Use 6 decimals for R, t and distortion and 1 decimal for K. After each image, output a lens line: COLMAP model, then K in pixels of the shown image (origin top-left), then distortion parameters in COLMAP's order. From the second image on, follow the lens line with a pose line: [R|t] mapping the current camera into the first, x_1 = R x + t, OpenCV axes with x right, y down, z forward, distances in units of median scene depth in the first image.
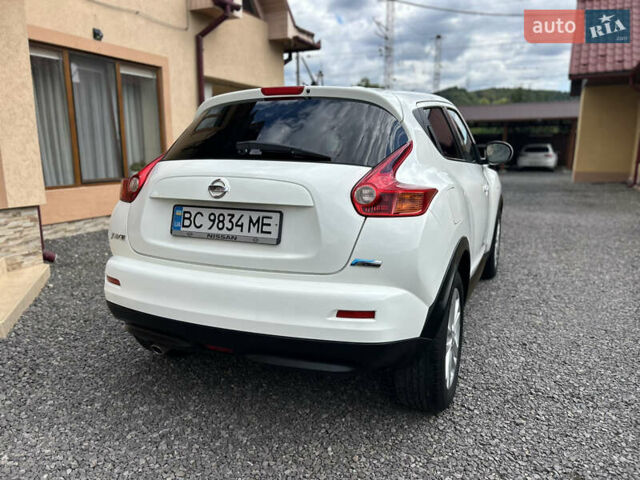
lens RADIAL K [[482.0, 0, 320.7], [0, 482.0, 239.5], [0, 0, 1]] dist [0.009887, -0.001616]
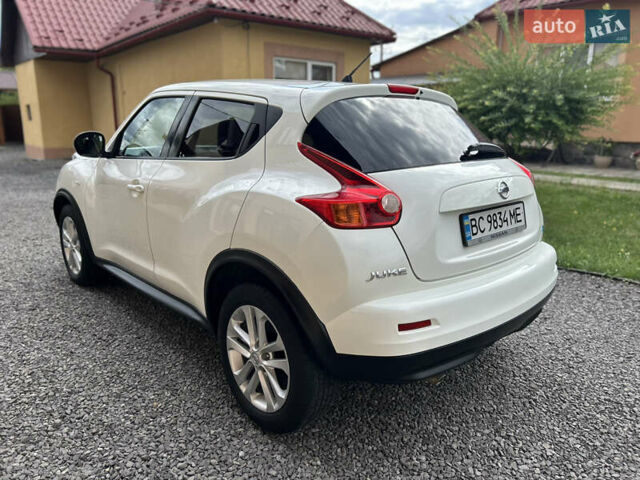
lens RADIAL K [[482.0, 0, 320.3], [0, 482.0, 241.3], [0, 0, 1]] dist [0.009887, -0.001616]
pose [[0.416472, -0.219911, 0.882151, -1.268555], [0.168989, 0.972120, 0.162559, -0.223468], [-0.893305, 0.081373, 0.442023, 0.847287]]
